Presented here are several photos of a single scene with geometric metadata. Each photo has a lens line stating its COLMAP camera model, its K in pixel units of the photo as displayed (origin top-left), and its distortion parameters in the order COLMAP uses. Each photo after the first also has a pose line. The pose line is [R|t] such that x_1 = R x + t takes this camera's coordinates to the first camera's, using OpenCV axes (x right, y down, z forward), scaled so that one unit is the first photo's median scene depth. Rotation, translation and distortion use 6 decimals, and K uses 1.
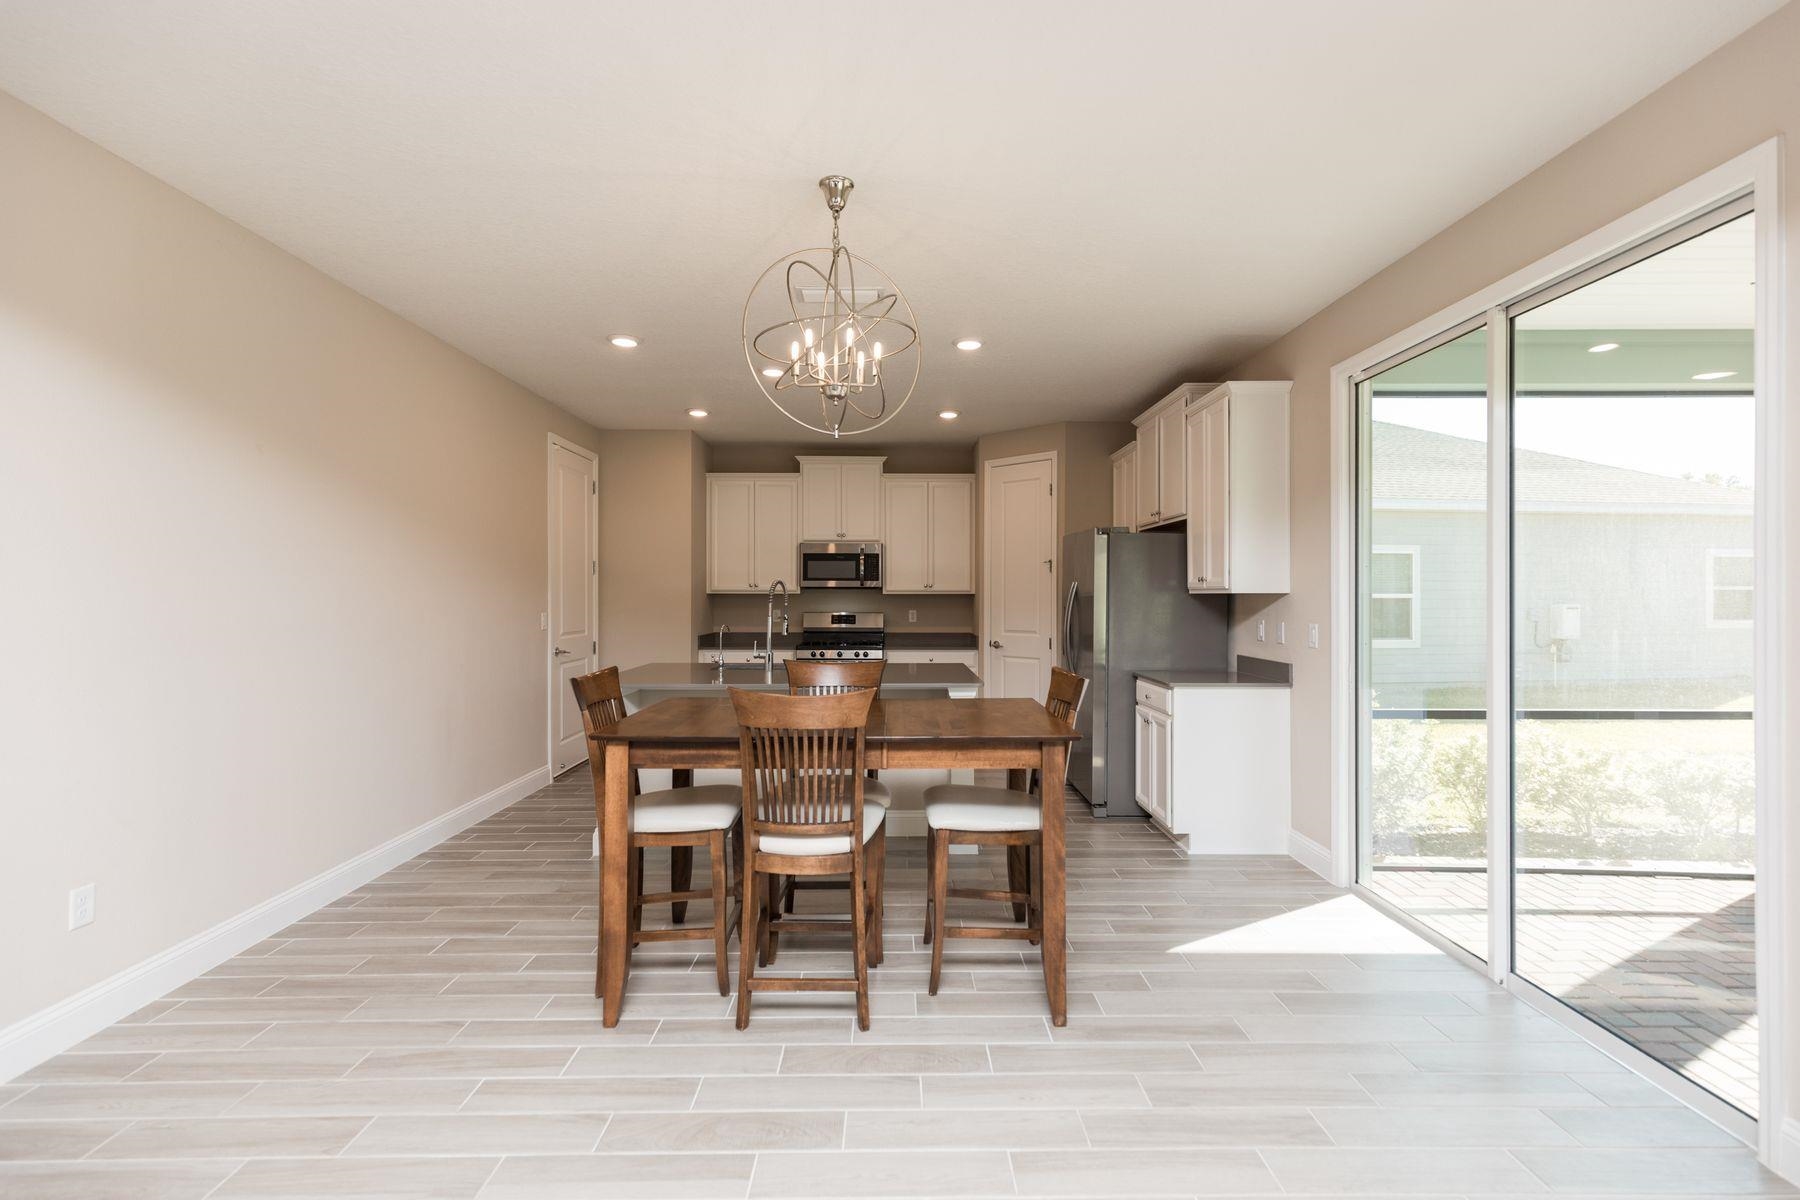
lens RADIAL K [[891.8, 0, 915.0], [0, 891.8, 596.8], [0, 0, 1]] dist [0.073576, 0.000026]
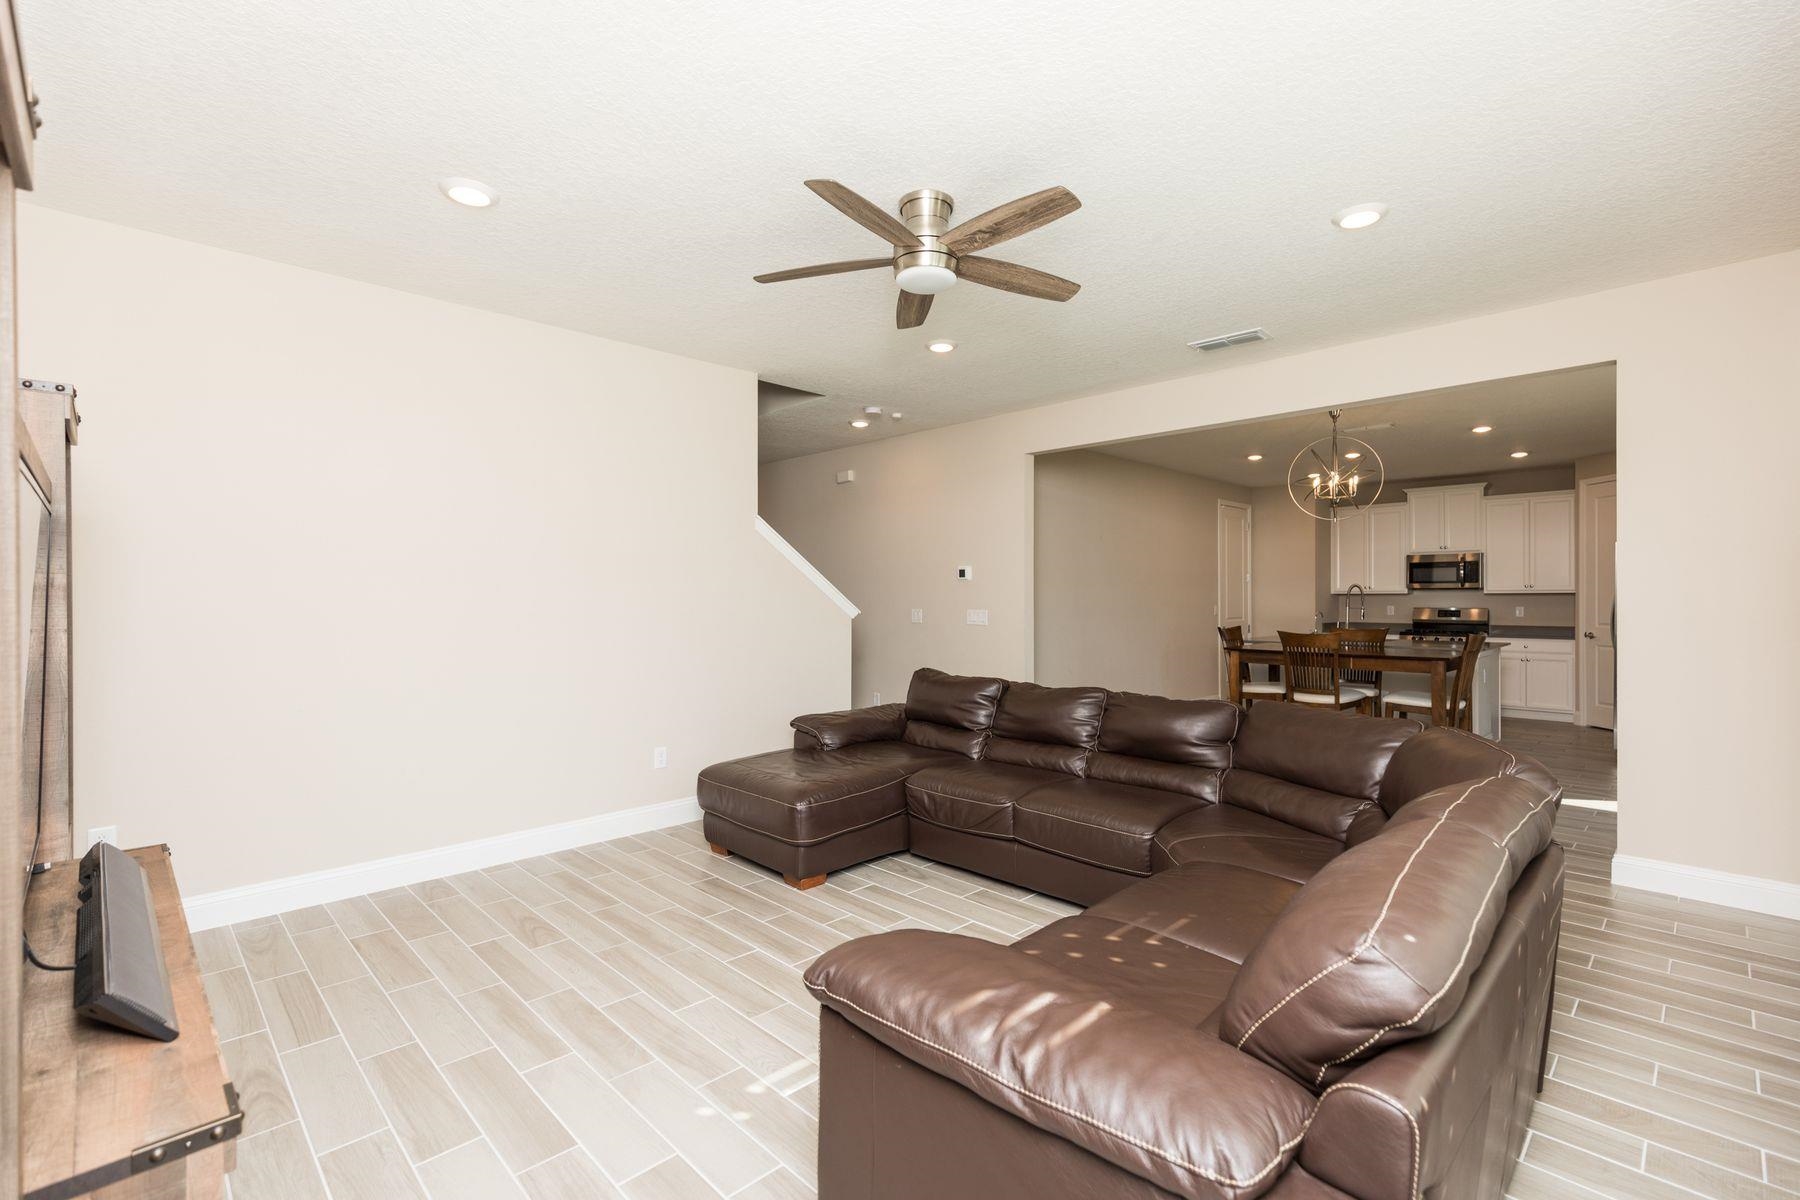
lens RADIAL K [[776.9, 0, 897.6], [0, 776.9, 586.1], [0, 0, 1]] dist [-0.002643, 0.000149]
pose [[0.699185, -0.007850, -0.714897, 0.177031], [-0.003055, 0.999898, -0.013967, 0.004874], [0.714934, 0.011949, 0.699090, -0.370482]]
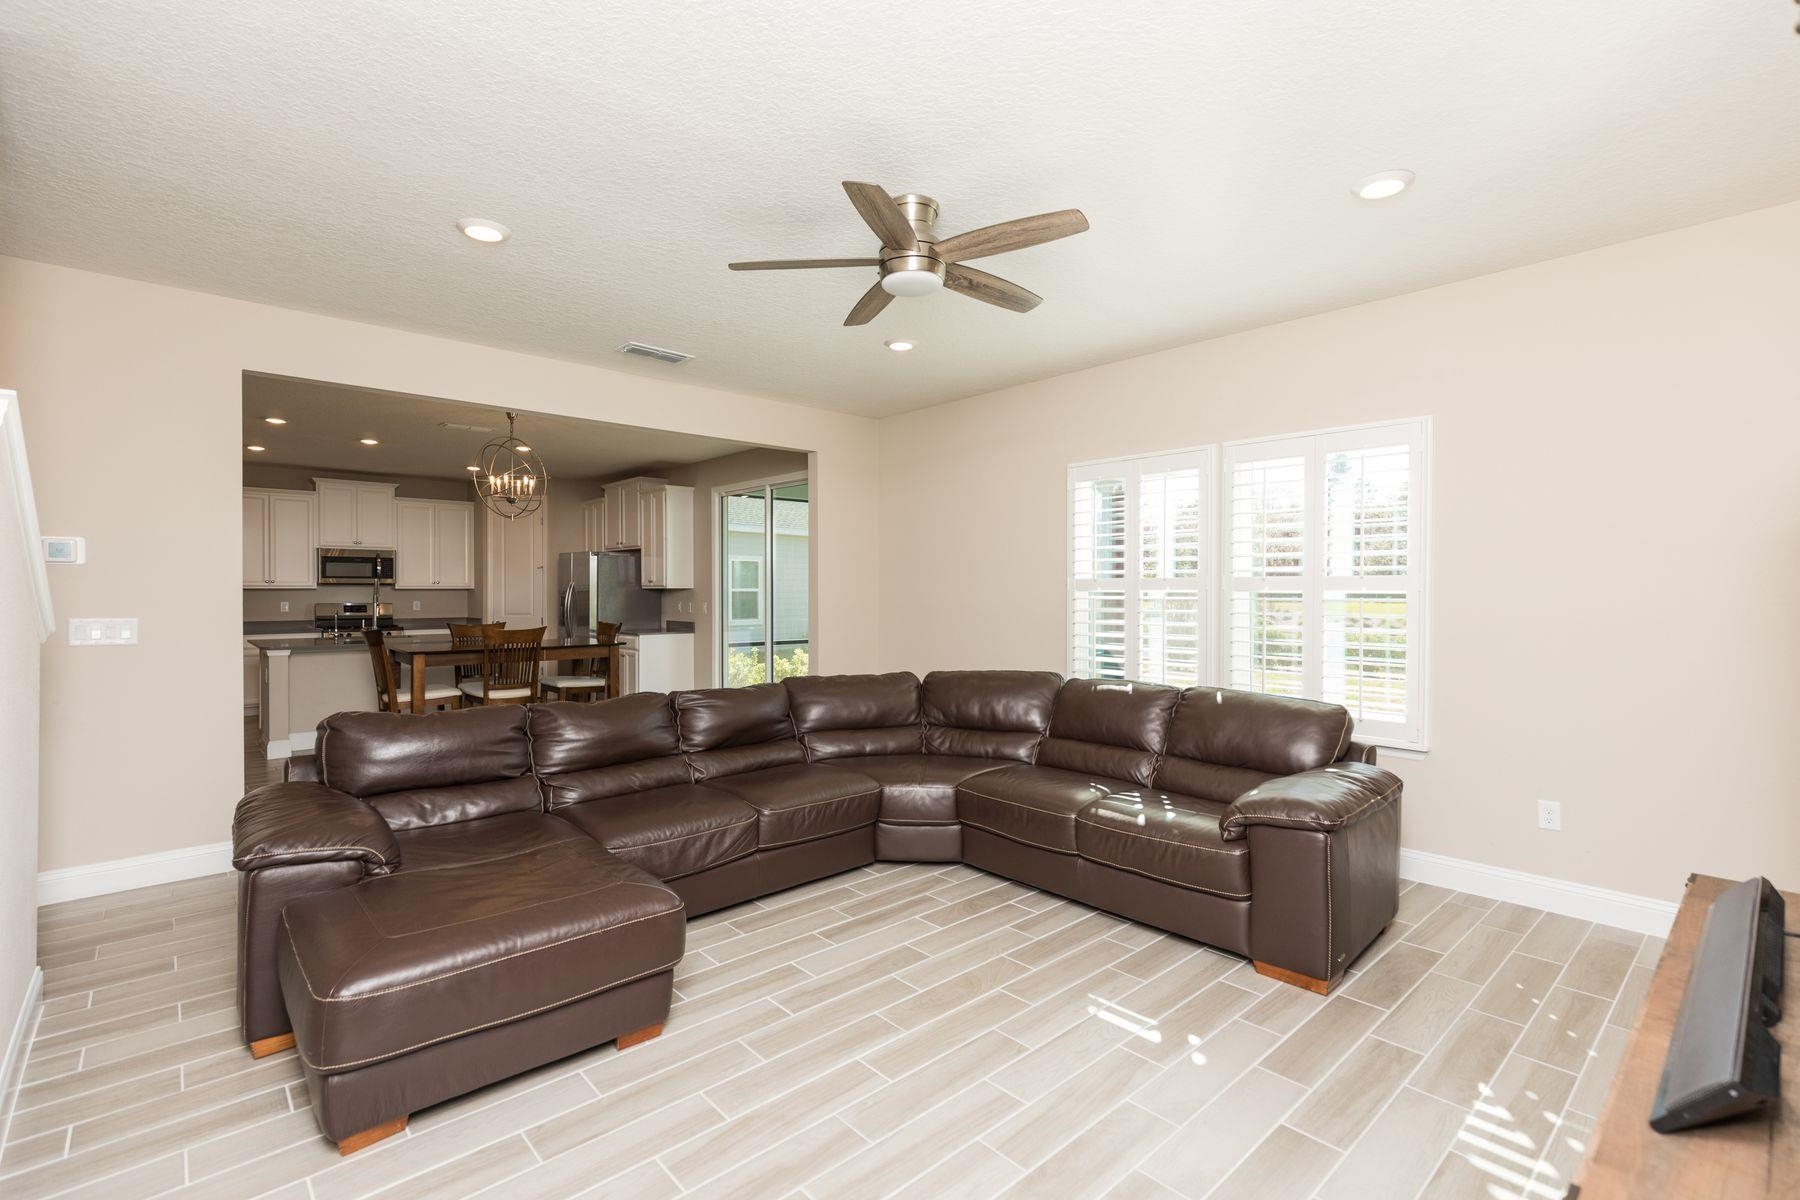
lens RADIAL K [[776.9, 0, 897.6], [0, 776.9, 586.1], [0, 0, 1]] dist [-0.002643, 0.000149]
pose [[0.776342, 0.001422, 0.630310, -0.195922], [0.003010, 0.999978, -0.005964, 0.002472], [-0.630304, 0.006528, 0.776321, -0.384502]]
